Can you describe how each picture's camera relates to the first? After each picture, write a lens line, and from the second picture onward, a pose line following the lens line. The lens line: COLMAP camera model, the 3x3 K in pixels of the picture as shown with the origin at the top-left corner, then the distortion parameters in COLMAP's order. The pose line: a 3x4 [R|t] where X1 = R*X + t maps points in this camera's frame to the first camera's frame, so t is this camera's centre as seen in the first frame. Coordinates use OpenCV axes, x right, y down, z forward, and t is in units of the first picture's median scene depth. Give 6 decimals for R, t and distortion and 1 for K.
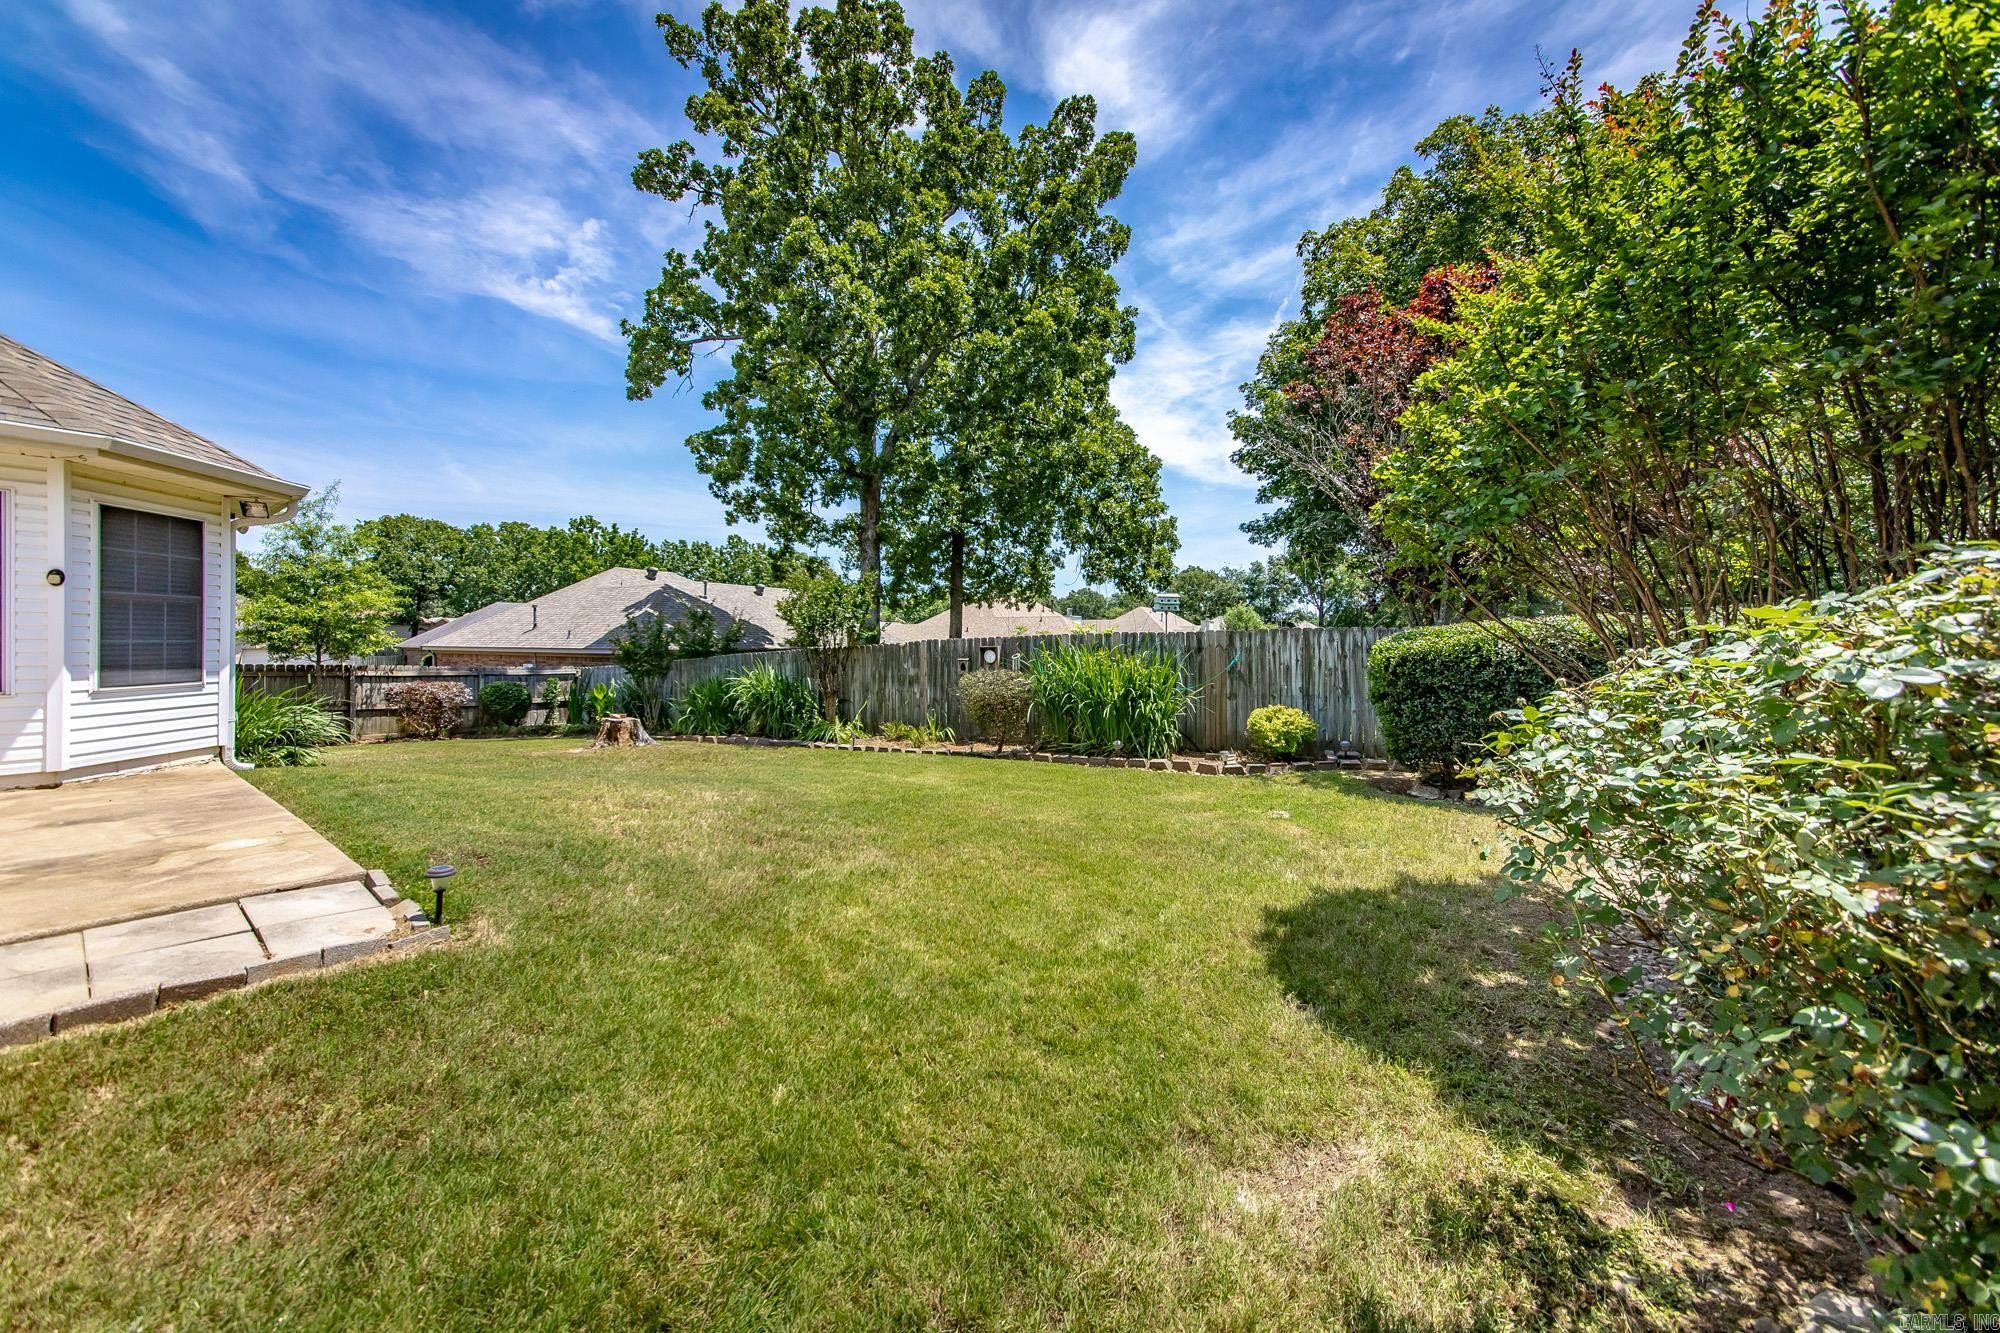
lens RADIAL K [[723.2, 0, 996.0], [0, 723.2, 654.9], [0, 0, 1]] dist [-0.001672, 0.000152]
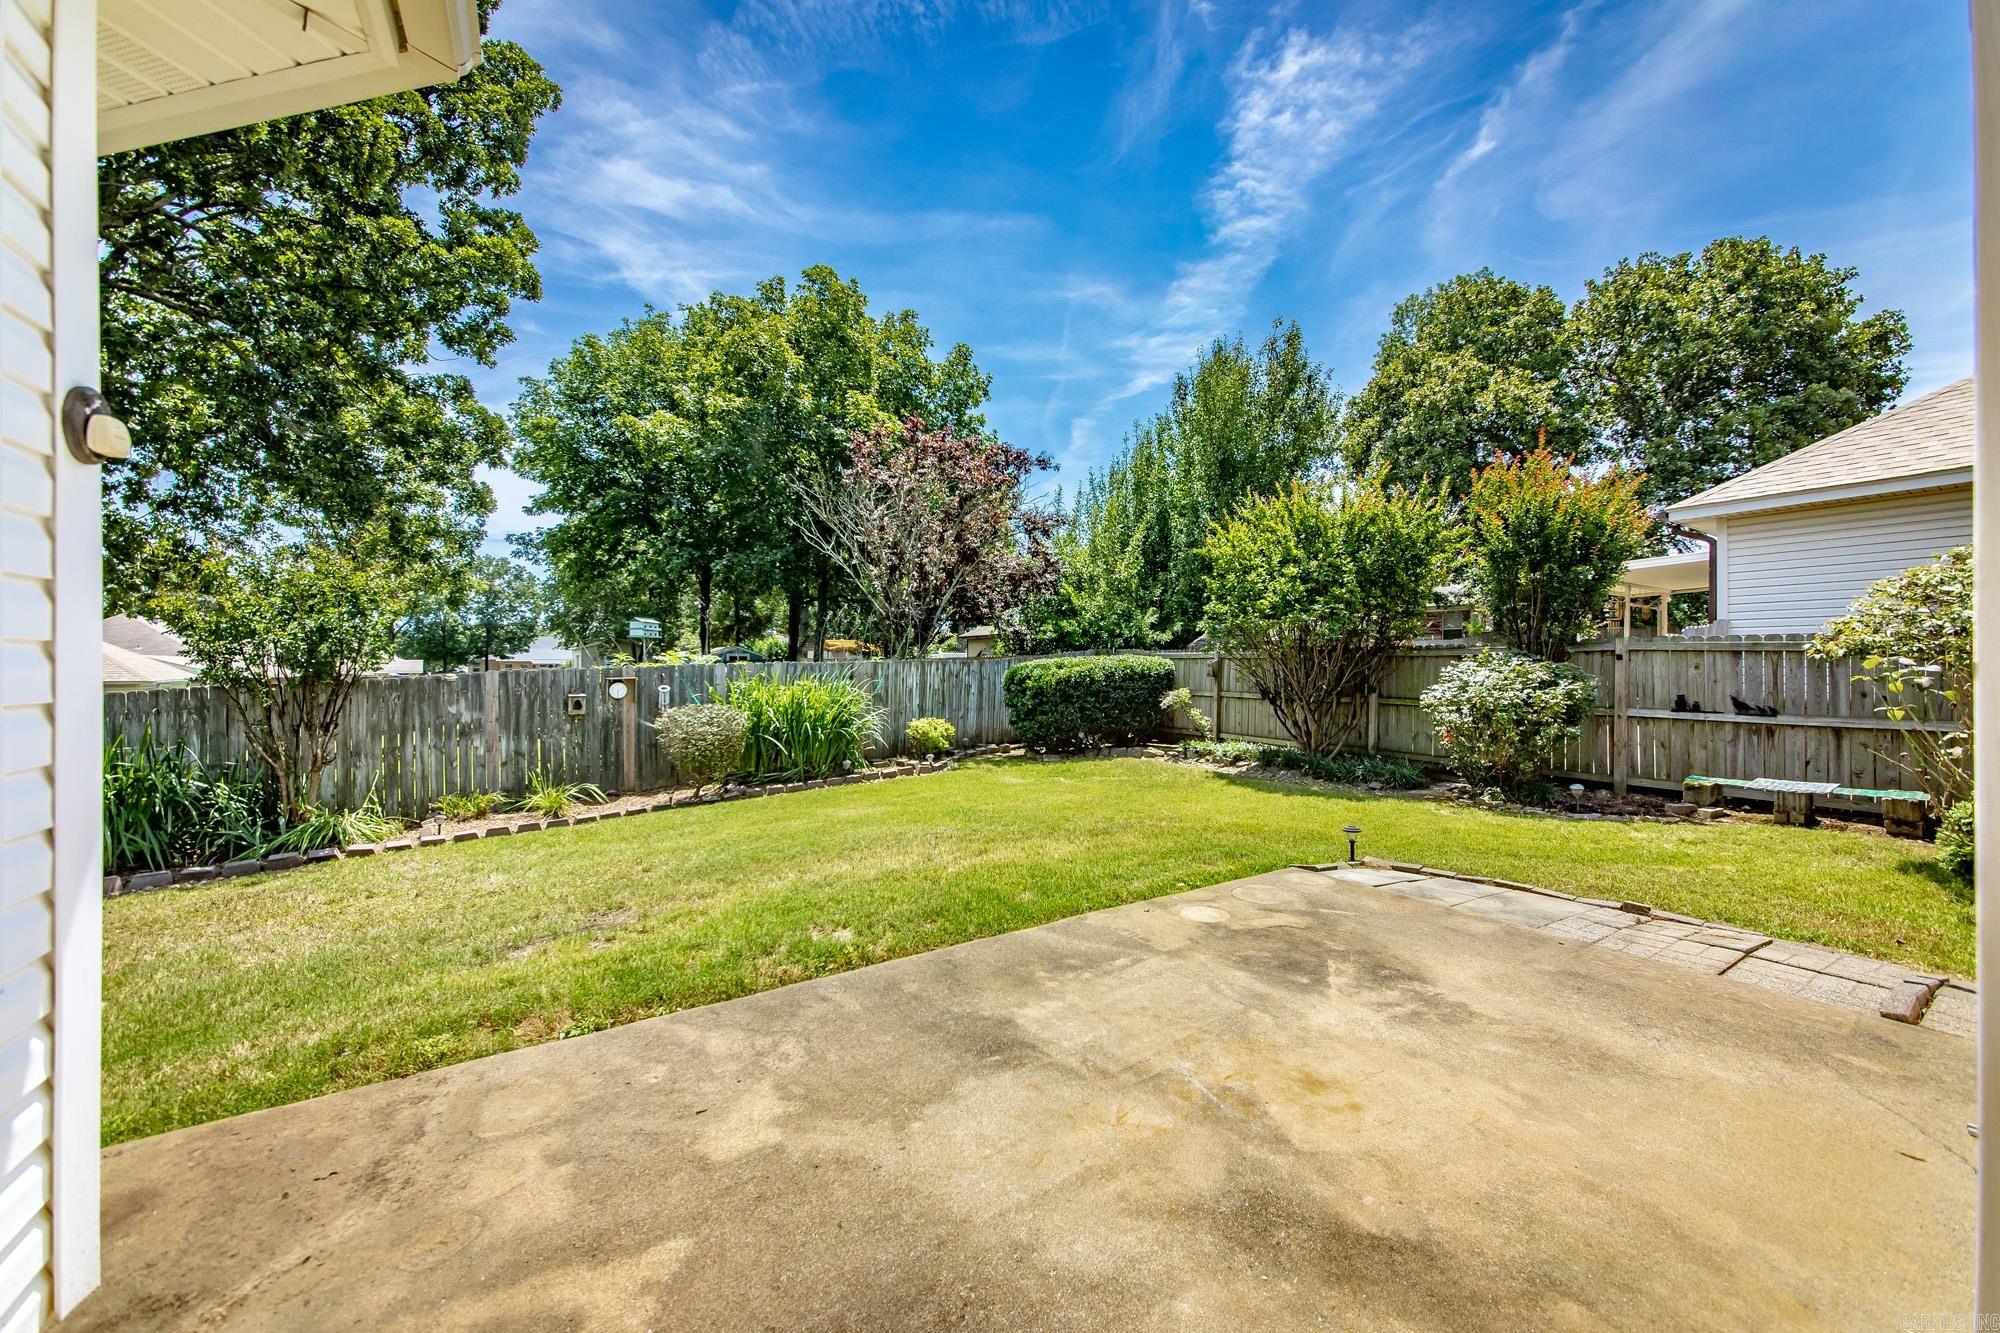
lens RADIAL K [[723.2, 0, 996.0], [0, 723.2, 654.9], [0, 0, 1]] dist [-0.001672, 0.000152]
pose [[0.315374, 0.009378, 0.948921, -0.675209], [0.014035, 0.999796, -0.014546, -0.020255], [-0.948864, 0.017906, 0.315178, 0.345392]]
